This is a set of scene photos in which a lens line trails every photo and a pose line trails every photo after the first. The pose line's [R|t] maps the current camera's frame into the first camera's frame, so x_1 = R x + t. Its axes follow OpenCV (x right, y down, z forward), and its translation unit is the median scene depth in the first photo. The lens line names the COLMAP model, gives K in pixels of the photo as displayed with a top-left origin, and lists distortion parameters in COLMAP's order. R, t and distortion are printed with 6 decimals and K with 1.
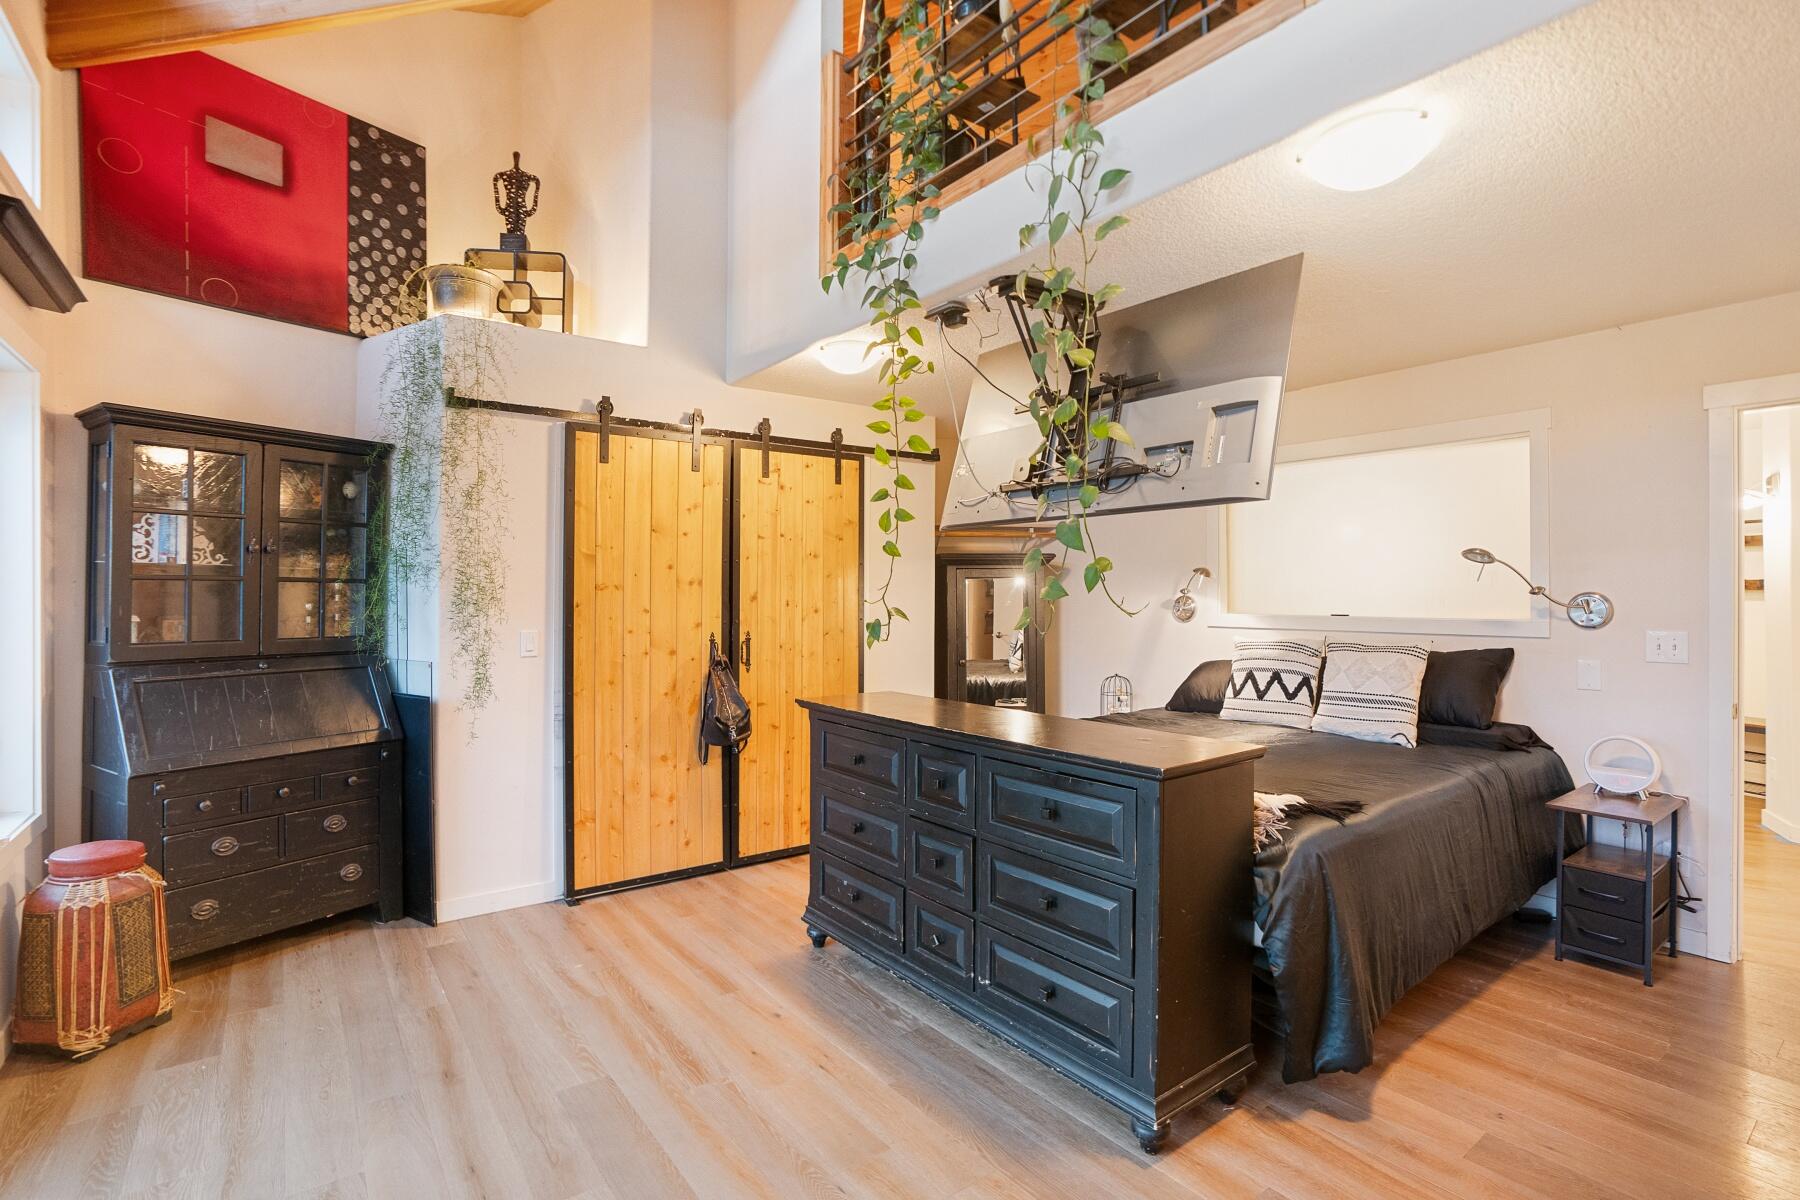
lens RADIAL K [[841.4, 0, 904.1], [0, 841.4, 602.7], [0, 0, 1]] dist [-0.067688, 0.027529]
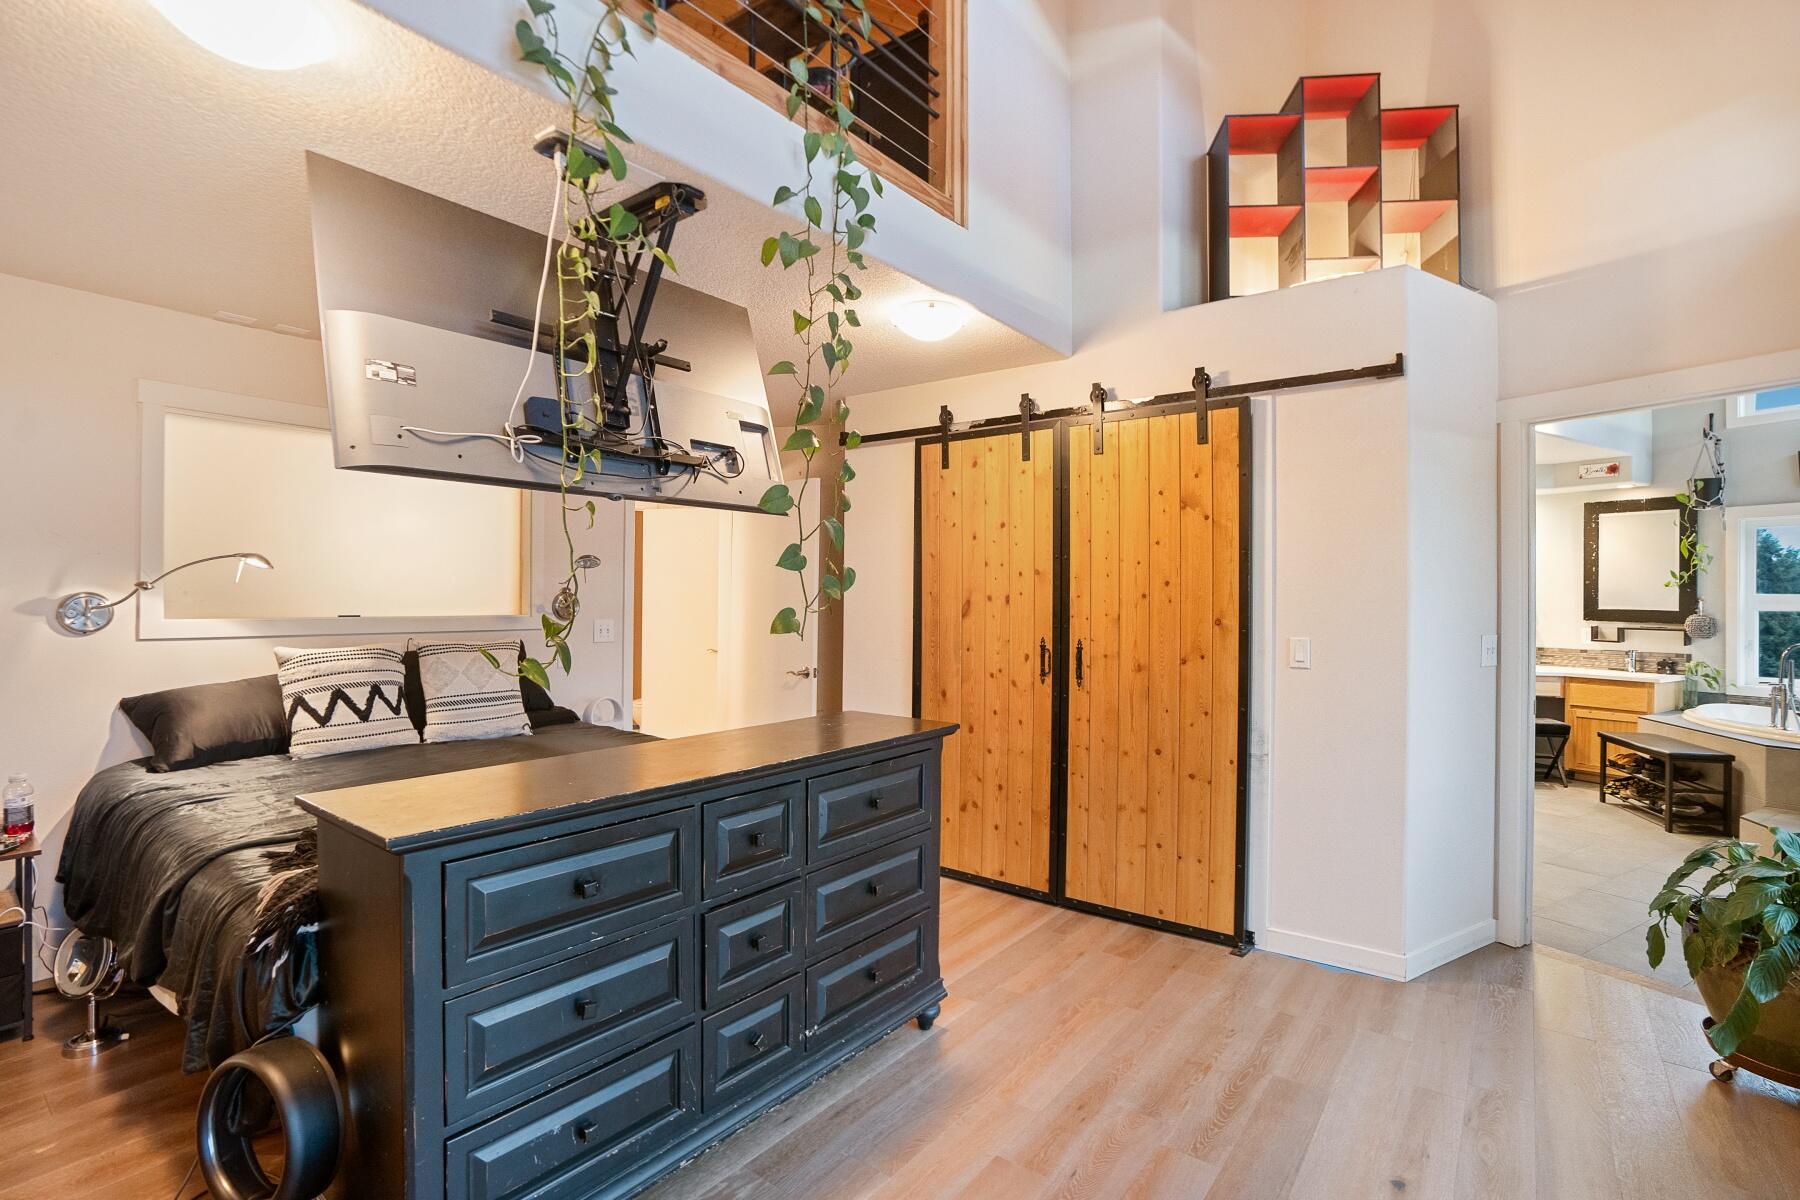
lens RADIAL K [[841.4, 0, 904.1], [0, 841.4, 602.7], [0, 0, 1]] dist [-0.067688, 0.027529]
pose [[-0.254316, -0.012519, 0.967040, -0.542495], [0.005047, 0.999885, 0.014271, -0.009360], [-0.967108, 0.008510, -0.254223, 0.784599]]
